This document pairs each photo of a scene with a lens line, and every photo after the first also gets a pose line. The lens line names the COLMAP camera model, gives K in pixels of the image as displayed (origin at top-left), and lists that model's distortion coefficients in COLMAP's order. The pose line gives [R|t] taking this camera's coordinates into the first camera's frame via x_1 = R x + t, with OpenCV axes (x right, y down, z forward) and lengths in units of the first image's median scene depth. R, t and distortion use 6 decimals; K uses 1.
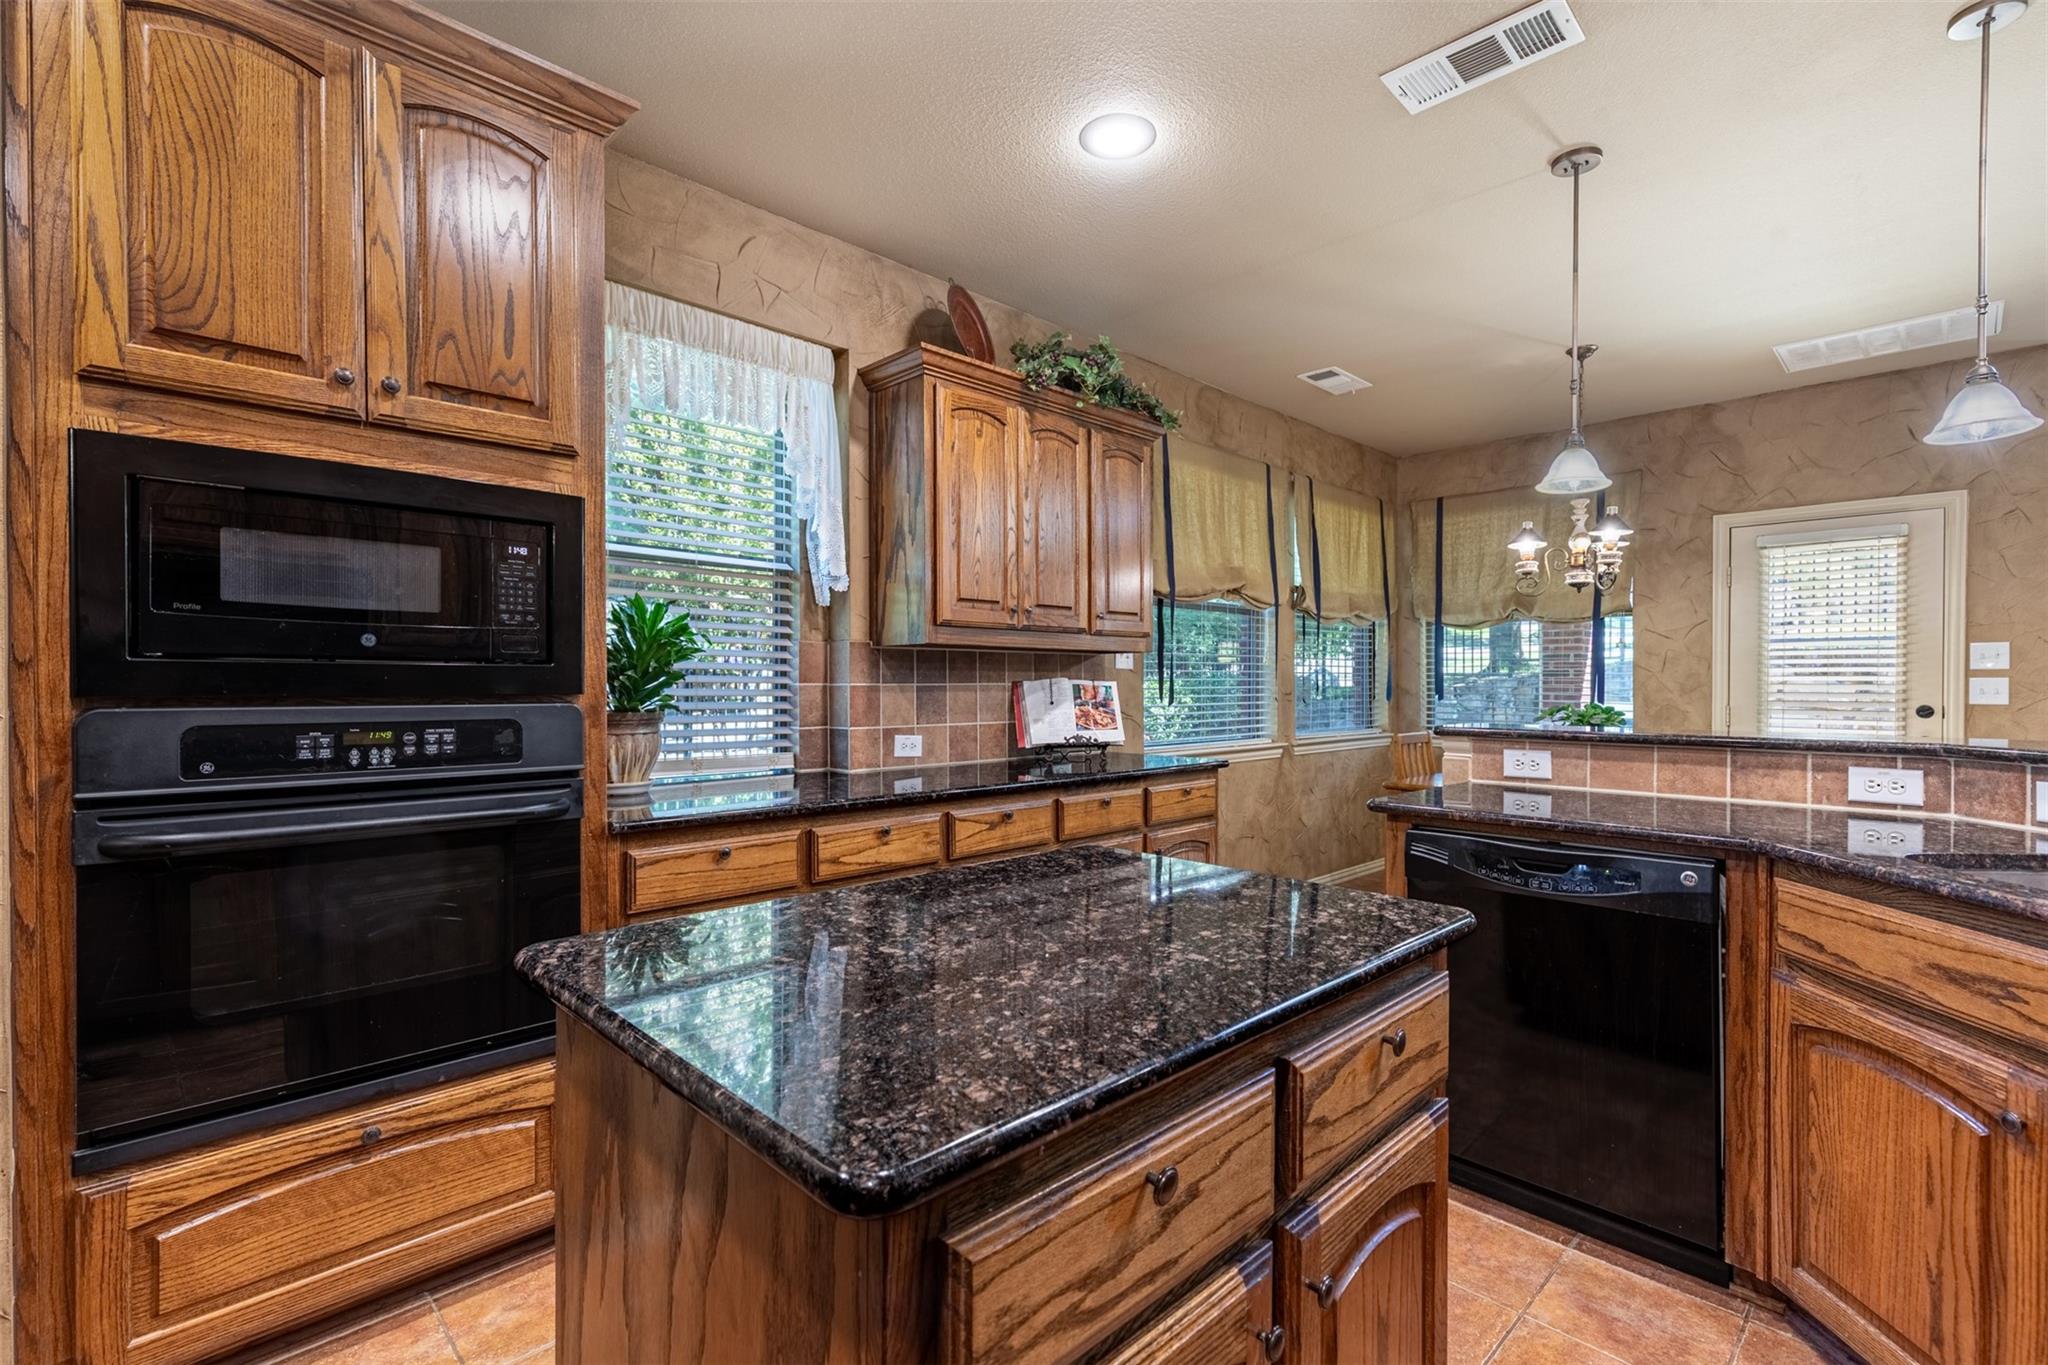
lens RADIAL K [[933.8, 0, 1016.6], [0, 933.8, 690.1], [0, 0, 1]] dist [0.006842, -0.001459]
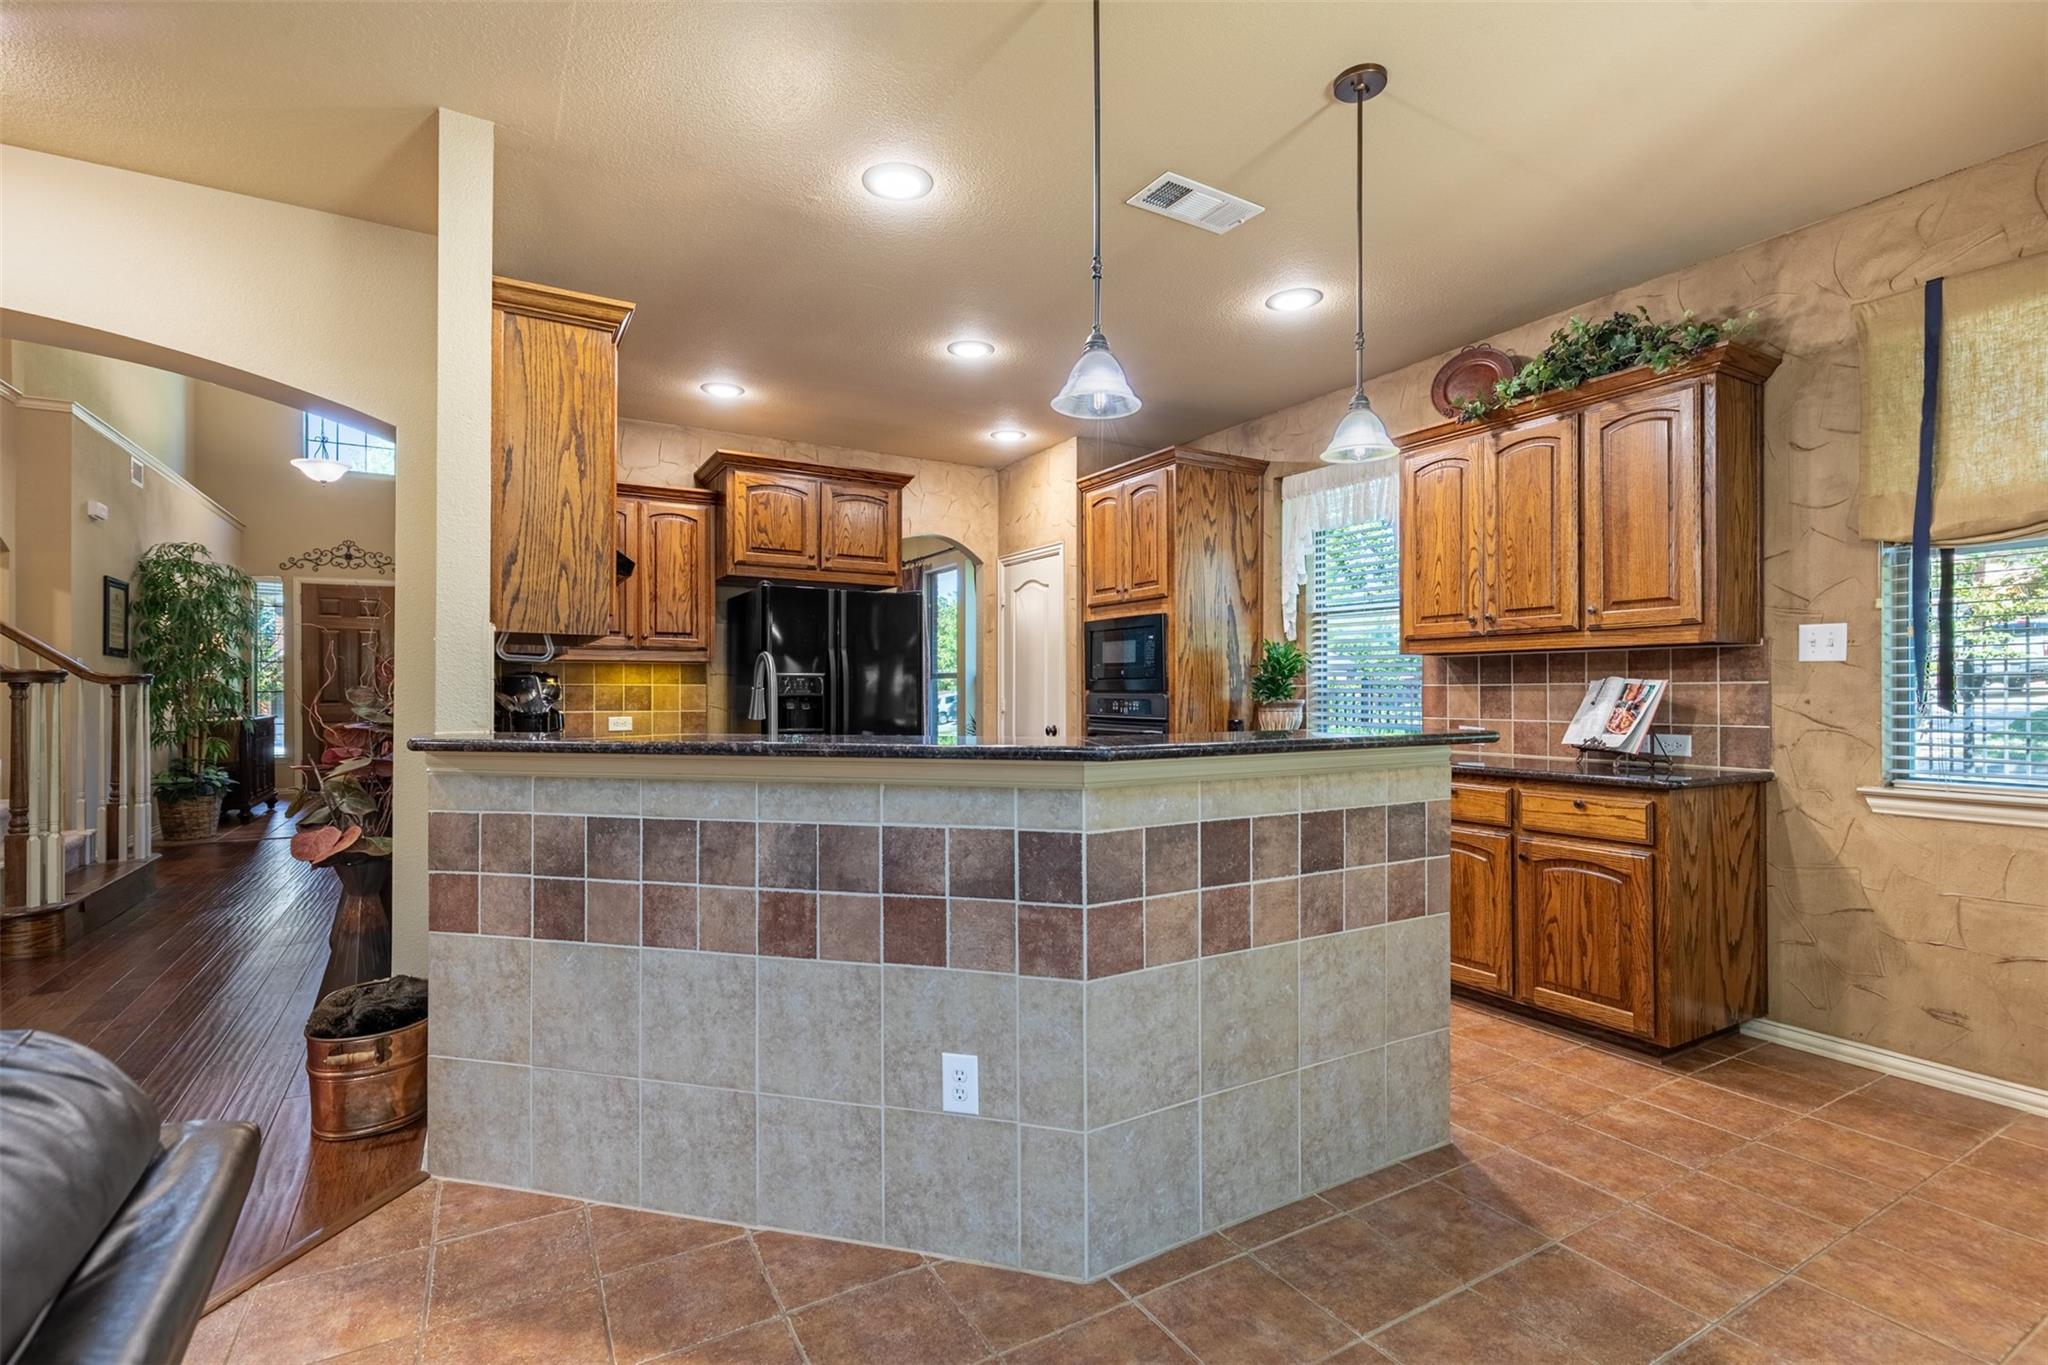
lens RADIAL K [[933.8, 0, 1018.8], [0, 933.8, 706.5], [0, 0, 1]] dist [0.006842, -0.001459]
pose [[-0.256925, 0.017245, -0.966277, 0.932233], [-0.003189, 0.999820, 0.018691, 0.000547], [0.966426, 0.007884, -0.256824, 0.566196]]
